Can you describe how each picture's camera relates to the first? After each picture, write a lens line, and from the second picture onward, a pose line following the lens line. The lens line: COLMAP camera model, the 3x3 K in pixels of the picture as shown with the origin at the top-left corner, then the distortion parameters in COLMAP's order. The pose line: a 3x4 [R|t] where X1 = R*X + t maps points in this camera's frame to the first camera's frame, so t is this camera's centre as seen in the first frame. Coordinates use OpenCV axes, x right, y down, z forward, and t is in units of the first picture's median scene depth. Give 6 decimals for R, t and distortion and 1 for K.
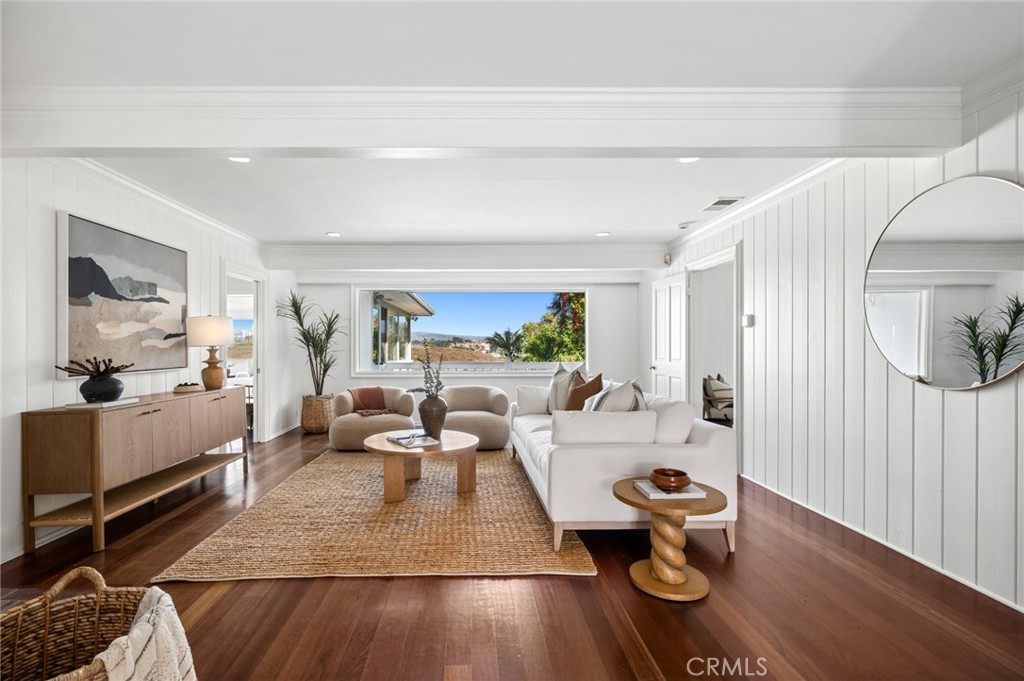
lens RADIAL K [[477.5, 0, 508.3], [0, 477.5, 346.3], [0, 0, 1]] dist [0.000426, 0.000016]
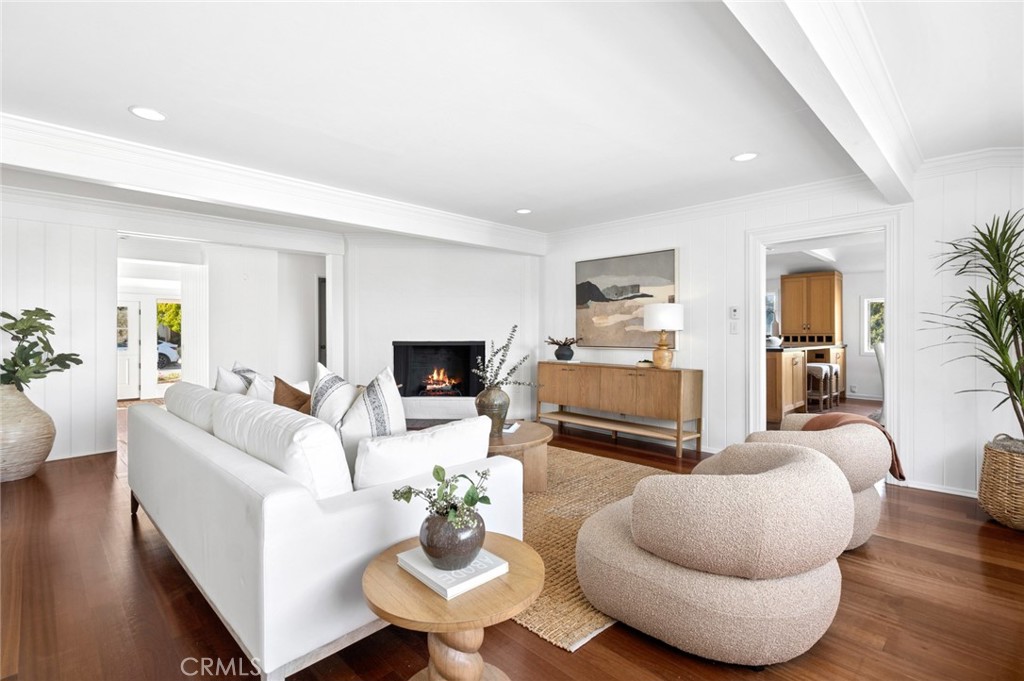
lens RADIAL K [[477.5, 0, 512.0], [0, 477.5, 337.3], [0, 0, 1]] dist [0.000426, 0.000016]
pose [[-0.739645, 0.006570, -0.672965, 0.484173], [0.002059, 0.999970, 0.007499, 0.008856], [0.672994, 0.004161, -0.739636, 1.924336]]
